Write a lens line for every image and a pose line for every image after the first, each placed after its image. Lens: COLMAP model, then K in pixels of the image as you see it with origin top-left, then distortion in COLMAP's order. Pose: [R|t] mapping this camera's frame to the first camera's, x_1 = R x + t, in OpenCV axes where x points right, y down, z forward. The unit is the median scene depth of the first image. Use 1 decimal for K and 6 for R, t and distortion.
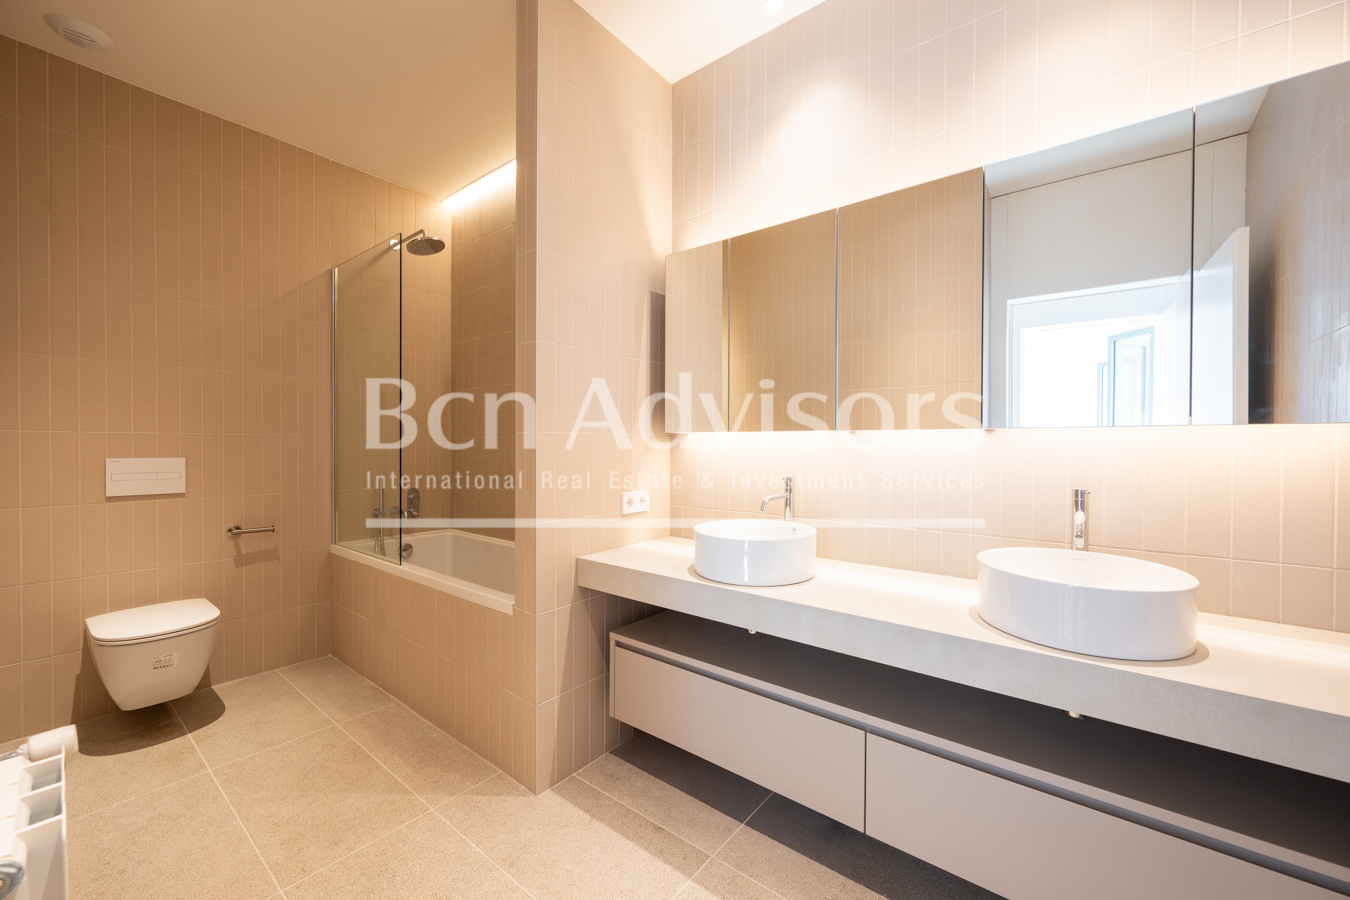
lens RADIAL K [[533.4, 0, 667.4], [0, 533.4, 450.9], [0, 0, 1]] dist [0.000183, 0.000613]
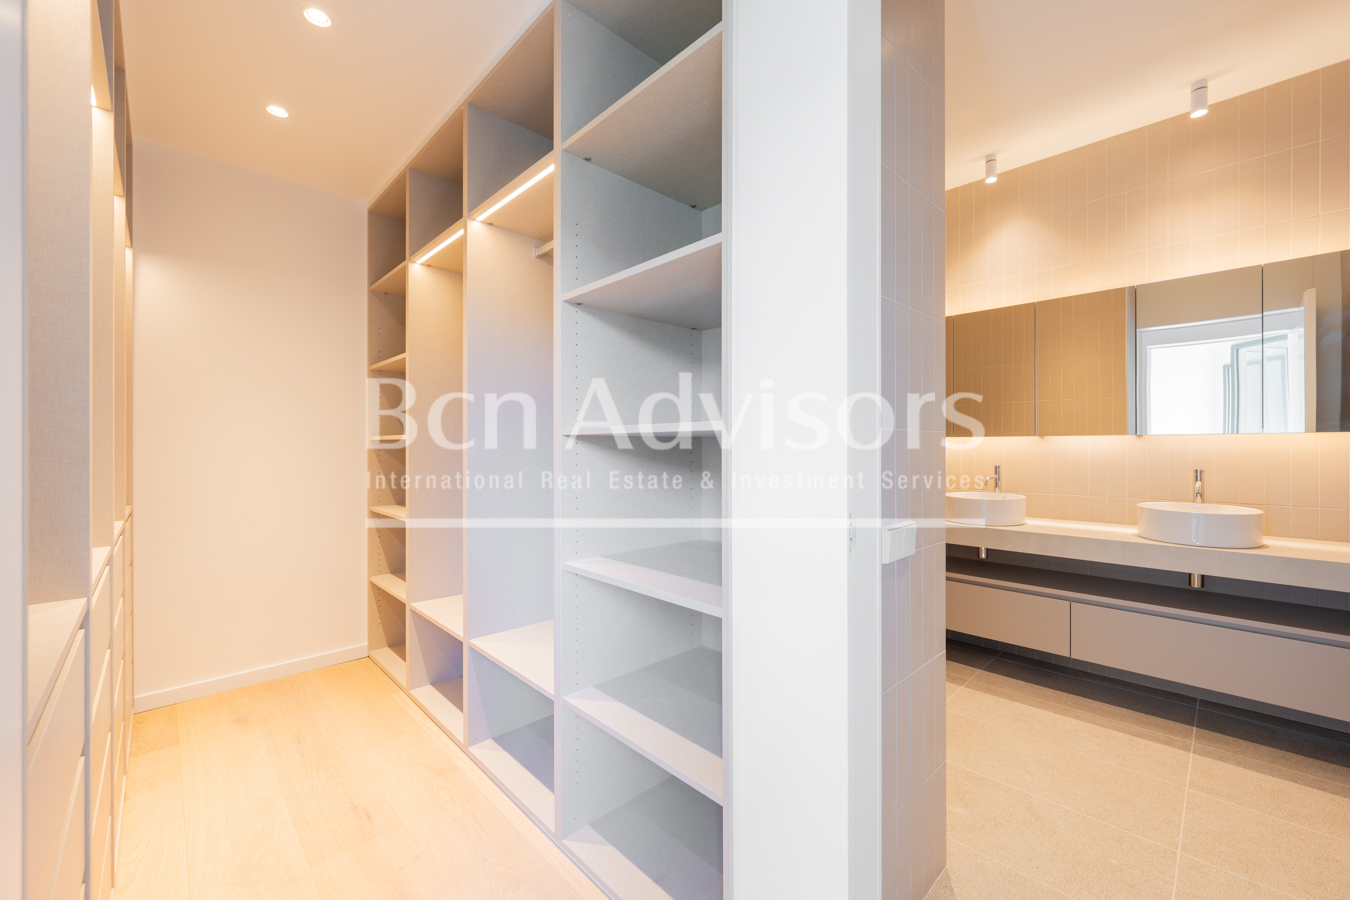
lens RADIAL K [[533.4, 0, 684.0], [0, 533.4, 446.7], [0, 0, 1]] dist [0.000183, 0.000613]
pose [[0.993659, 0.003139, -0.112396, -0.597905], [-0.005288, 0.999809, -0.018826, 0.032463], [0.112315, 0.019301, 0.993485, -0.786476]]
